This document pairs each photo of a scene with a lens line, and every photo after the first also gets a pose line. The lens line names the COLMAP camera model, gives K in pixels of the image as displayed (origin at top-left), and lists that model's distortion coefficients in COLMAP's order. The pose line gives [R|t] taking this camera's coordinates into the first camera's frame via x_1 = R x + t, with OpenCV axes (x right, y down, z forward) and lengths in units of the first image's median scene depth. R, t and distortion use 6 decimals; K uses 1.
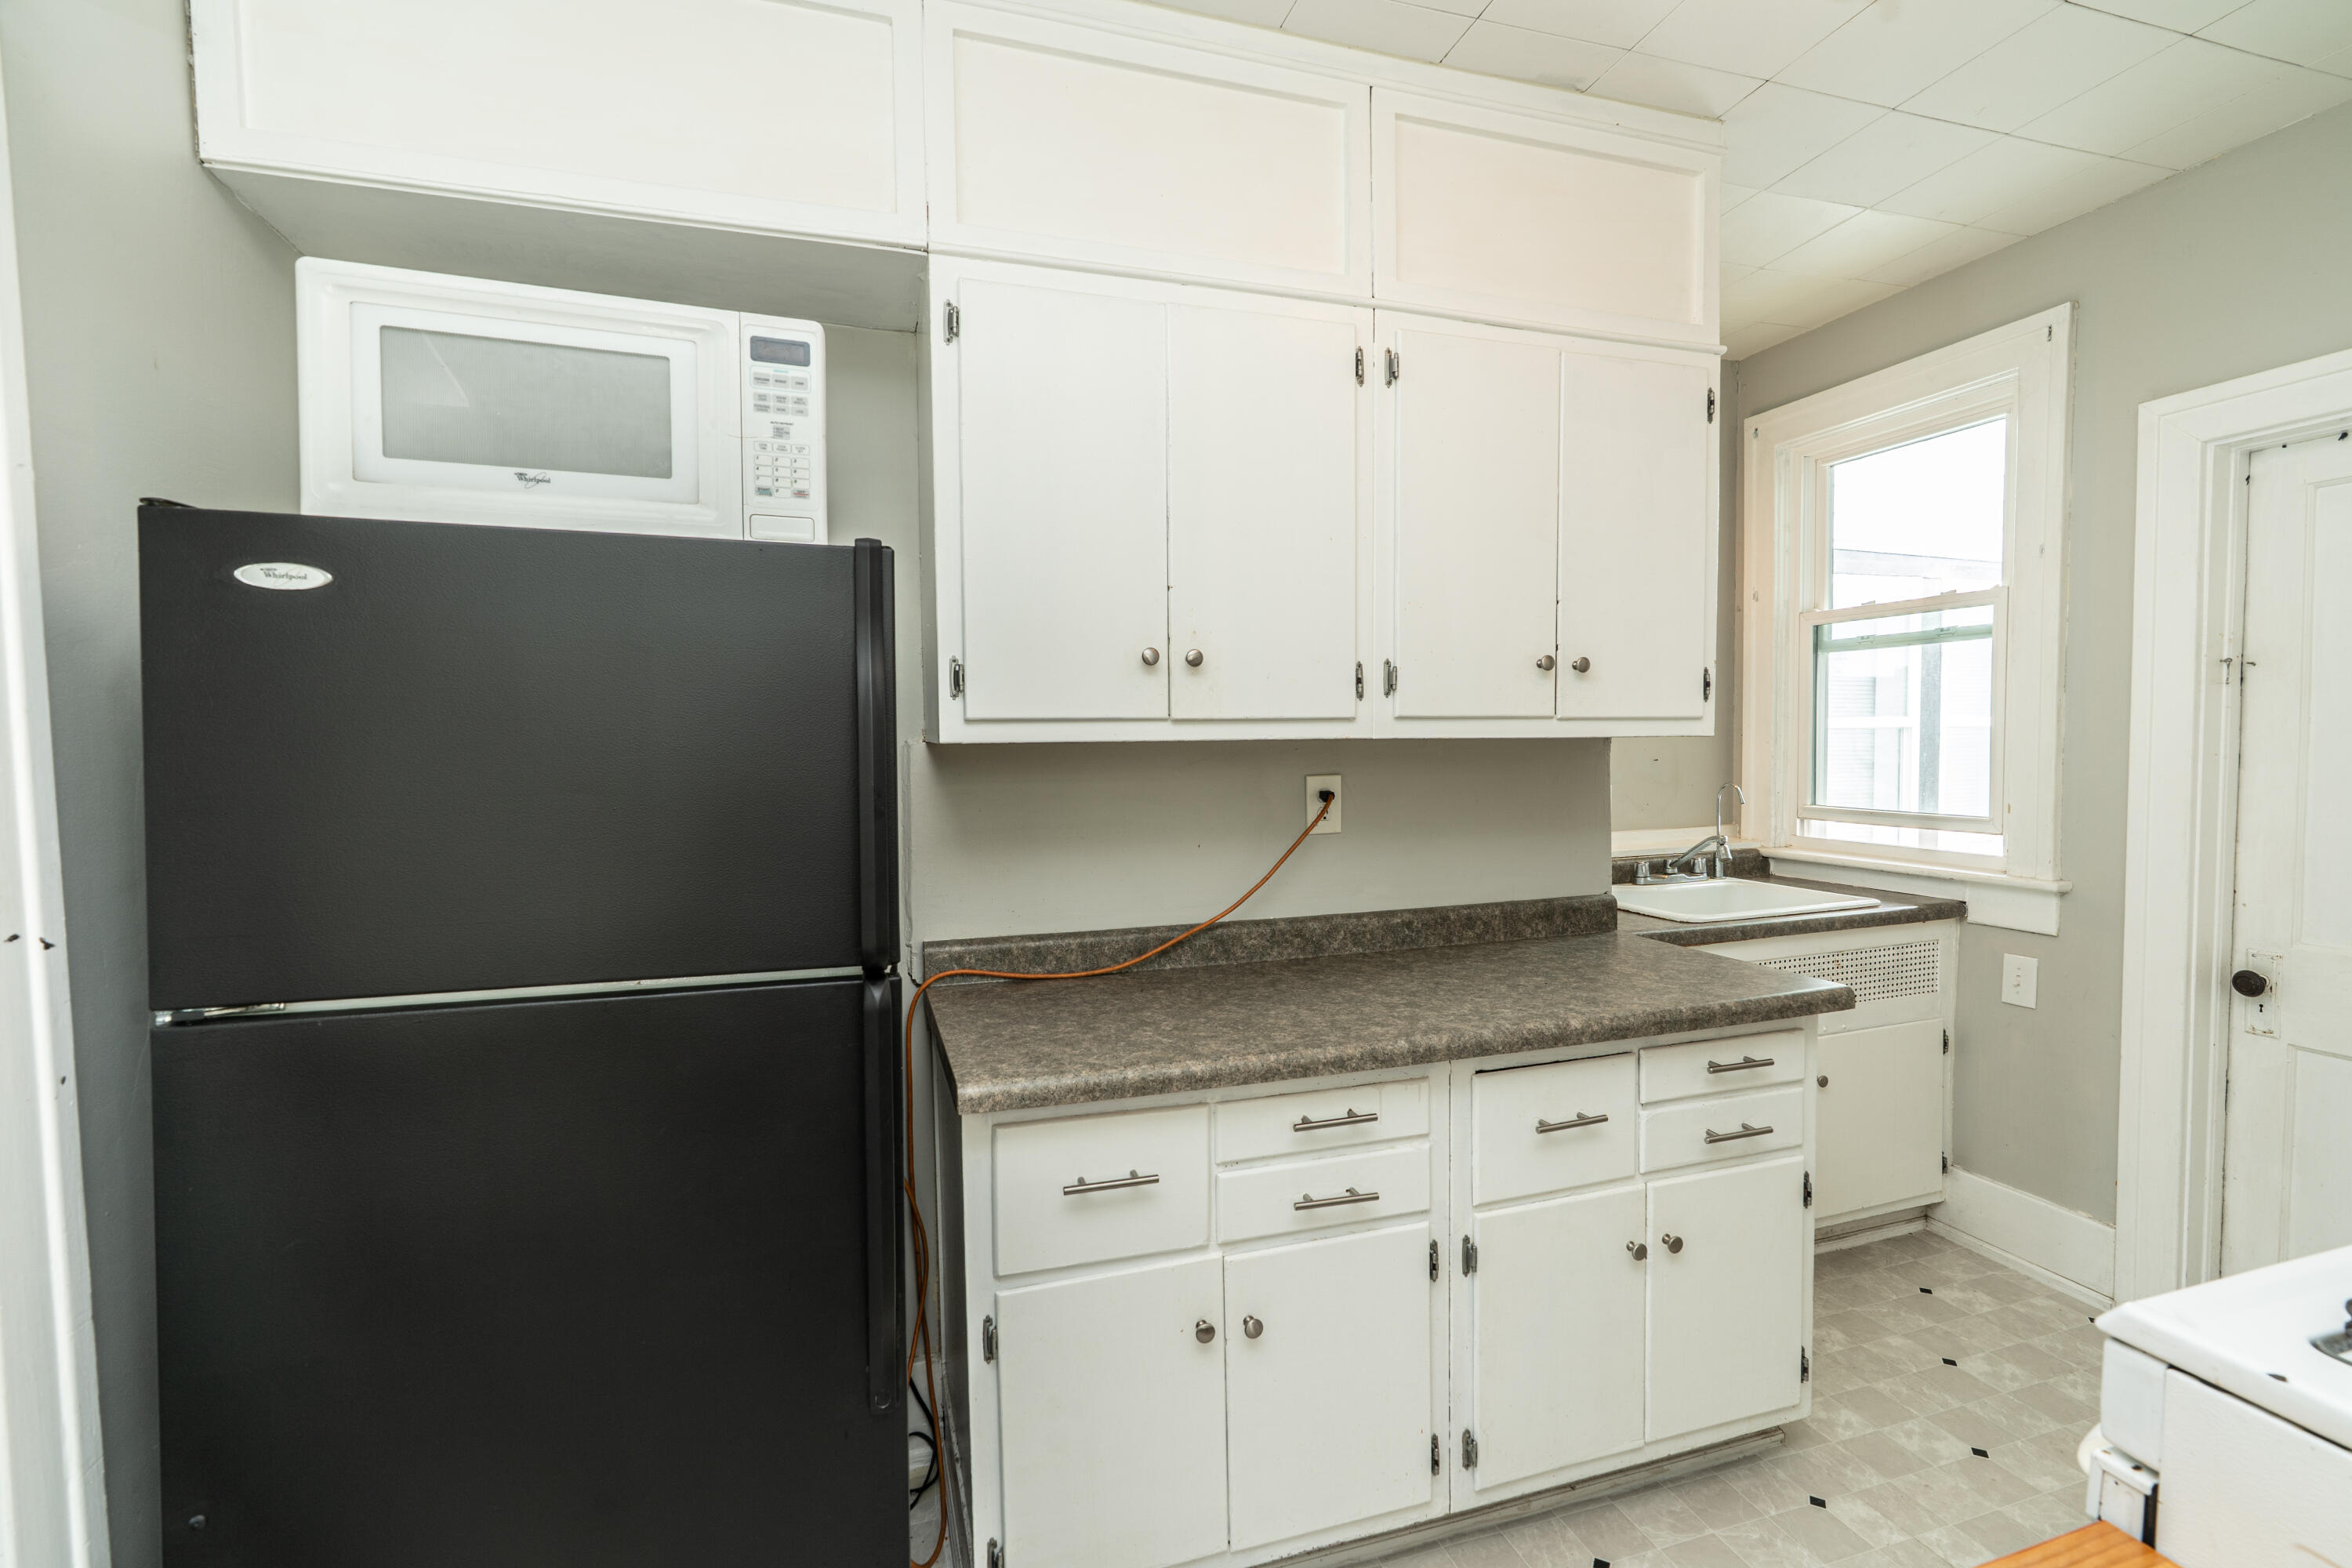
lens RADIAL K [[1079.0, 0, 1176.0], [0, 1079.0, 784.0], [0, 0, 1]] dist [-0.000342, -0.000124]
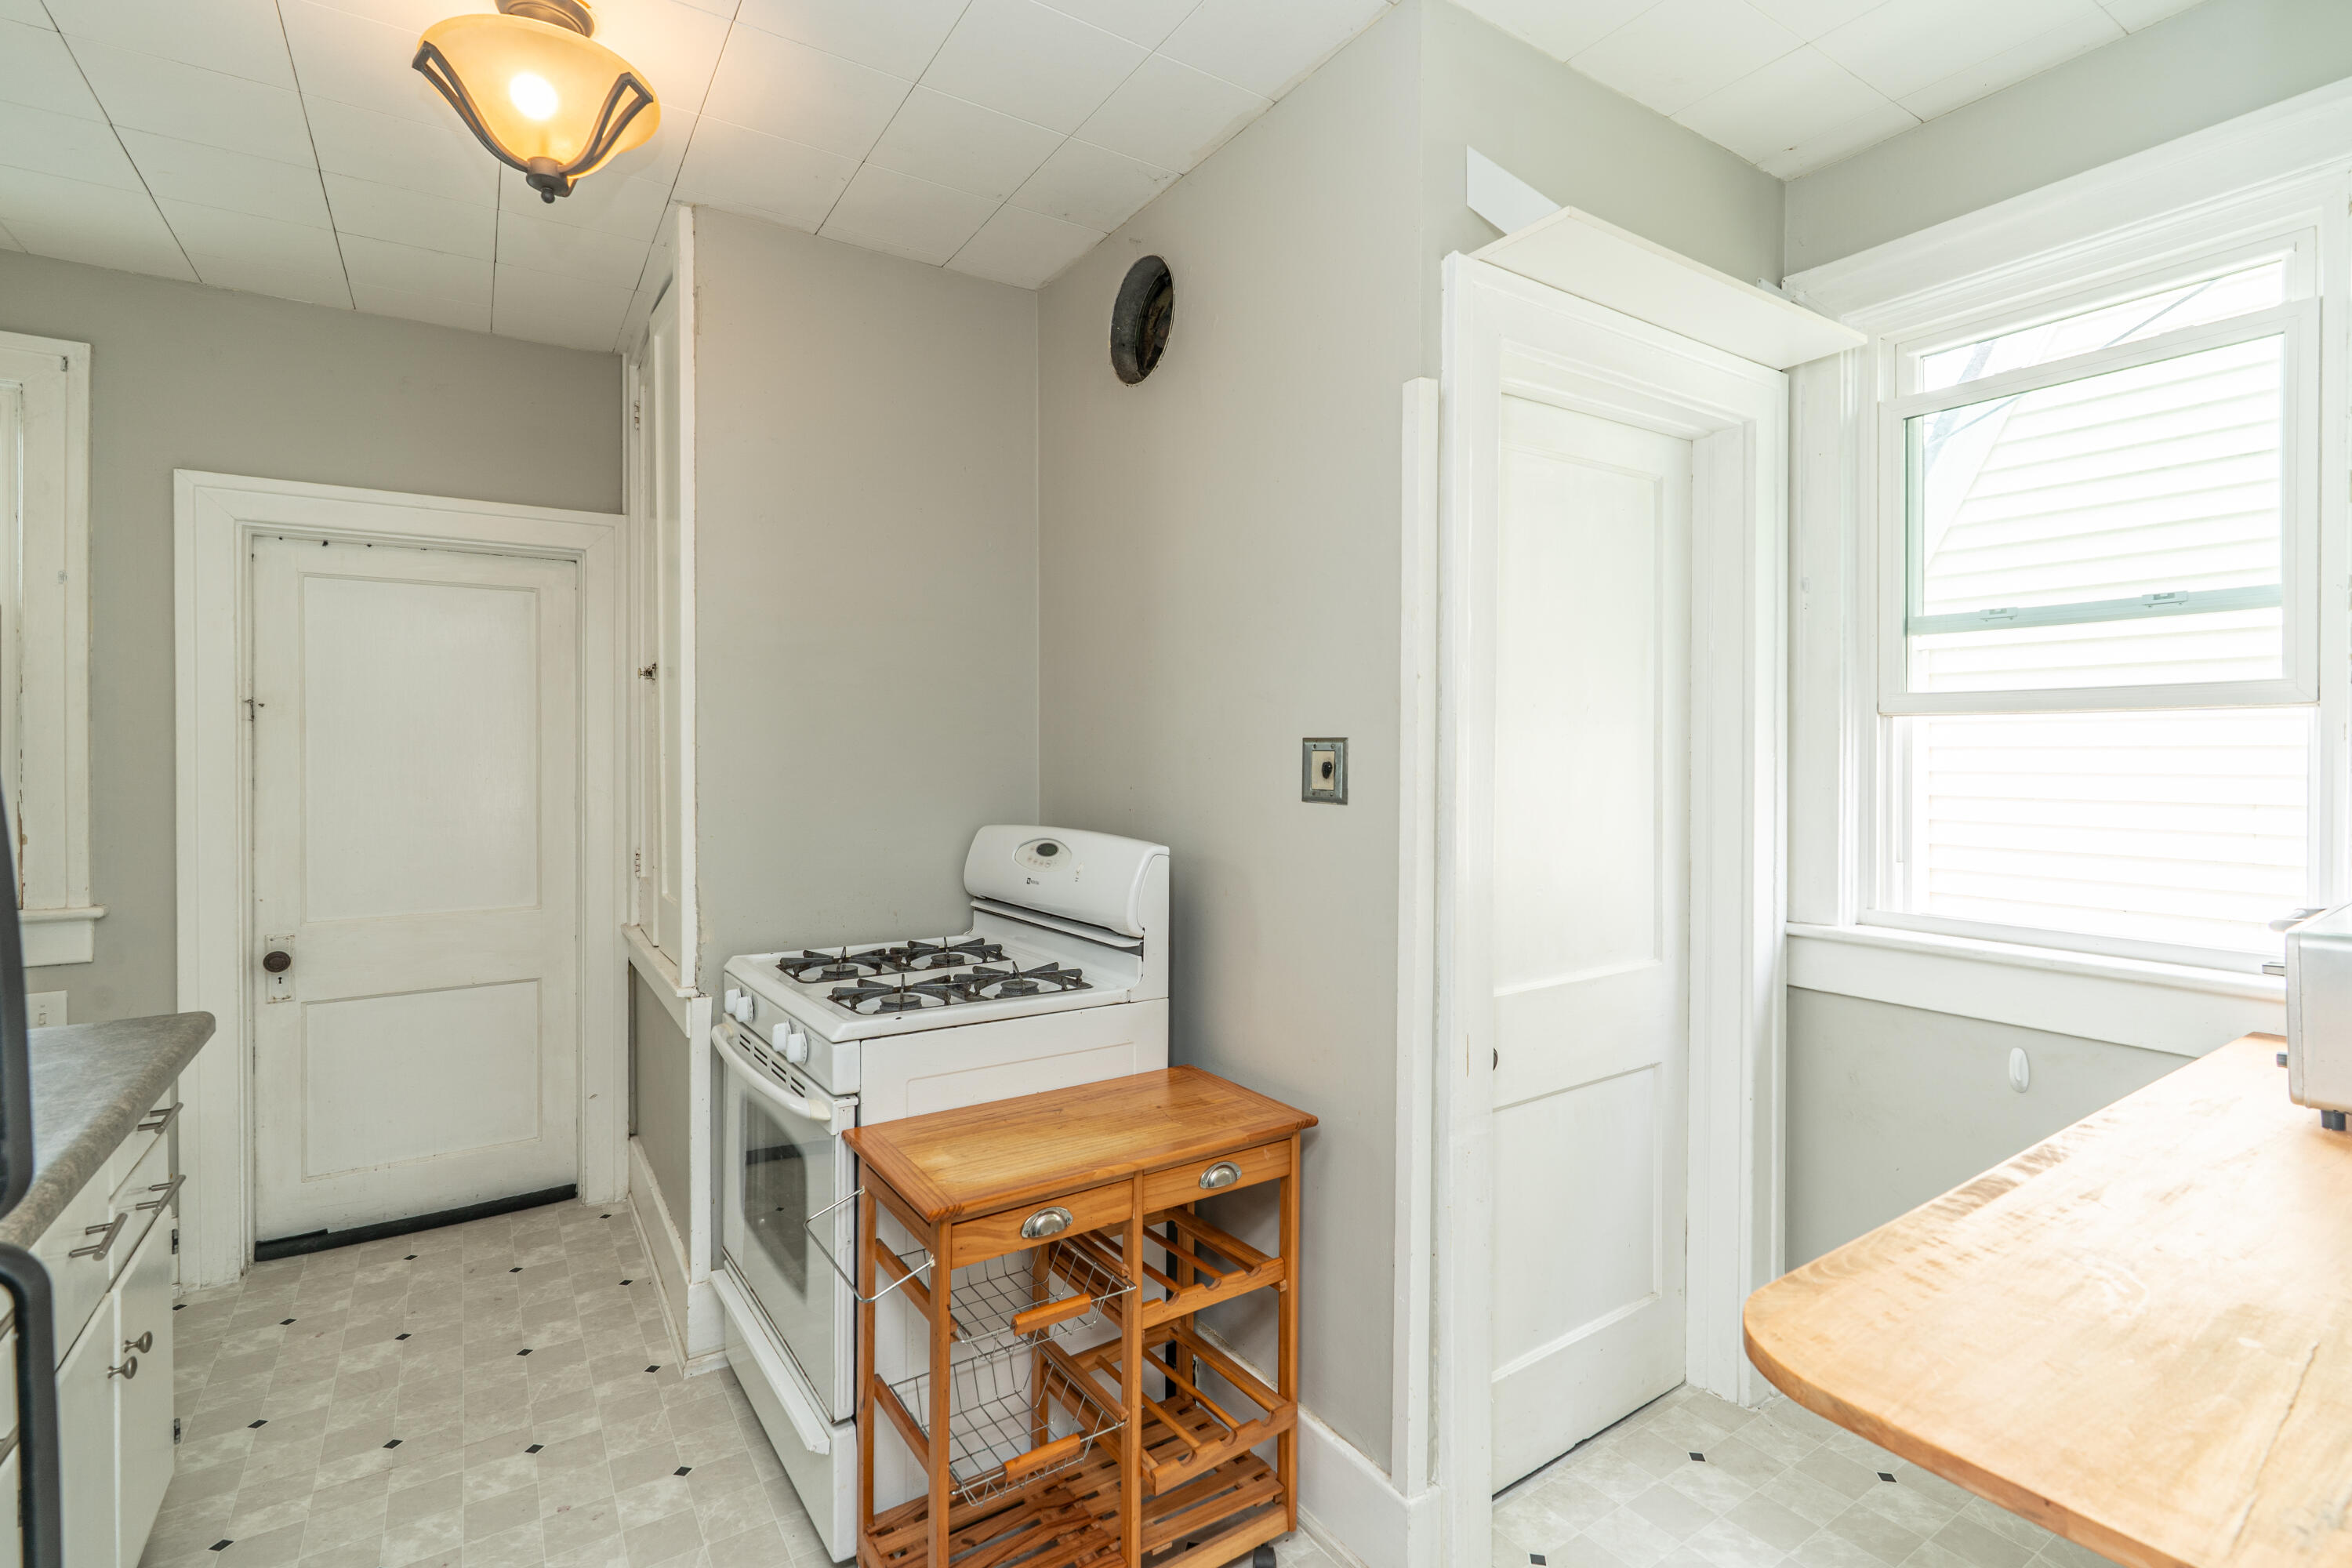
lens RADIAL K [[1065.1, 0, 1169.7], [0, 1065.1, 744.4], [0, 0, 1]] dist [0.000094, -0.000059]
pose [[-0.272361, 0.020031, 0.961987, -0.470054], [0.046253, 0.998900, -0.007704, -0.008652], [-0.961083, 0.042397, -0.272988, 0.330878]]
